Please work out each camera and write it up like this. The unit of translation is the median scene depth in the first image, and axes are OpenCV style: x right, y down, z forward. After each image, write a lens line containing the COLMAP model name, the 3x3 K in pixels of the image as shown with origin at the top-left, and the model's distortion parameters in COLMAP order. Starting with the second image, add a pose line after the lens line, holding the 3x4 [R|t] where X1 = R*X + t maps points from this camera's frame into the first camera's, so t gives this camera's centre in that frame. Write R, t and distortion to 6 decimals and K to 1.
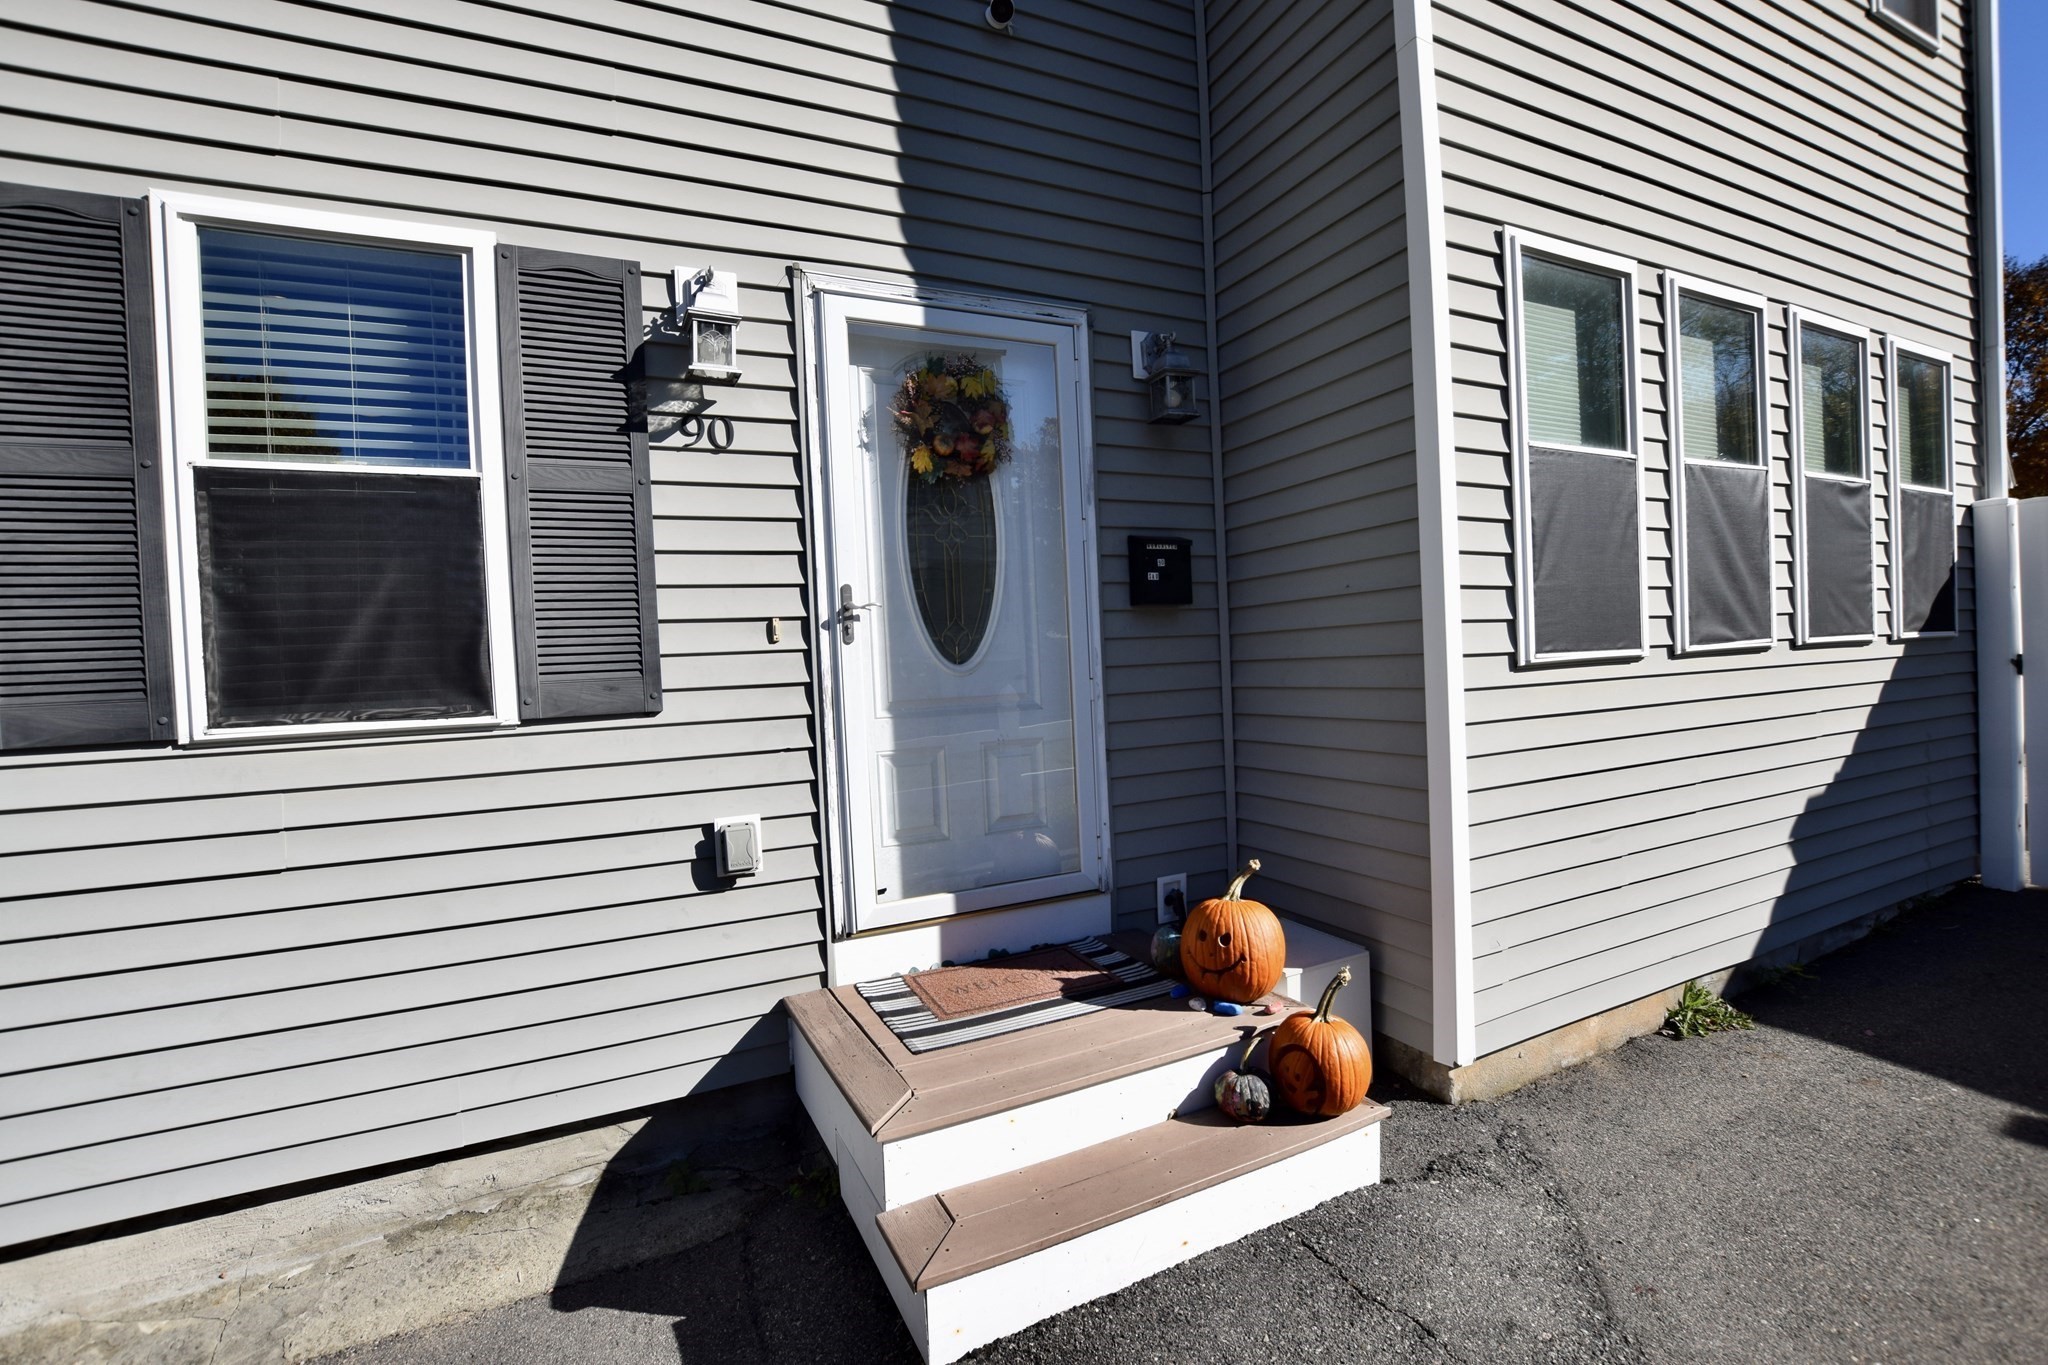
lens RADIAL K [[894.3, 0, 1021.8], [0, 894.3, 687.5], [0, 0, 1]] dist [-0.035785, 0.005663]
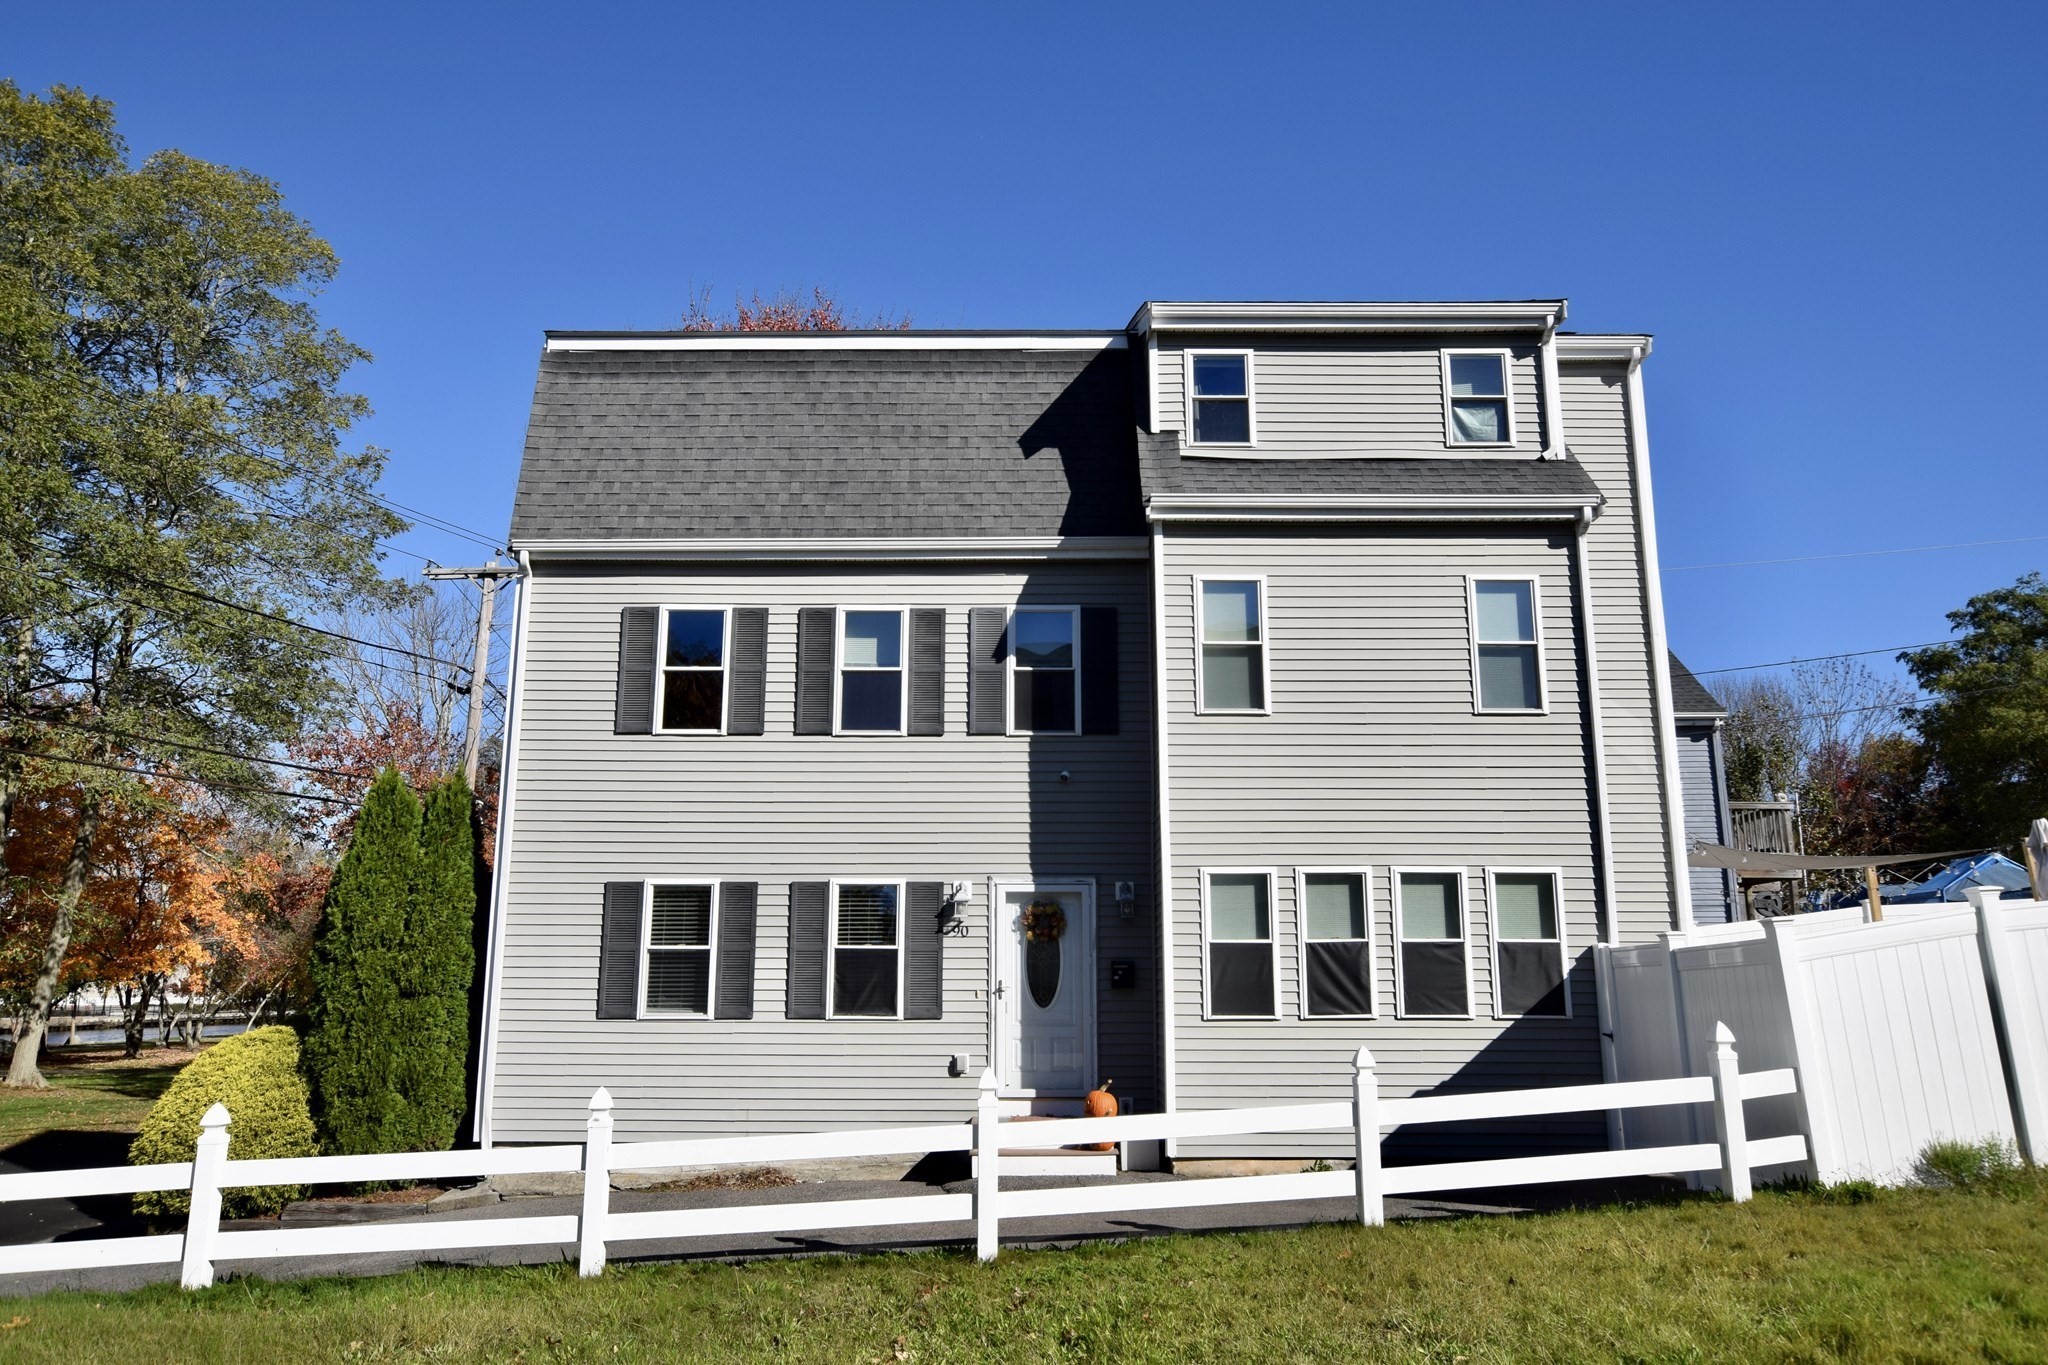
lens RADIAL K [[1421.3, 0, 1041.5], [0, 1421.3, 670.2], [0, 0, 1]] dist [-0.002668, 0.005807]
pose [[0.907865, -0.045205, -0.416820, 2.023188], [-0.053526, 0.973539, -0.222164, -0.073407], [0.415833, 0.224006, 0.881422, -3.499156]]
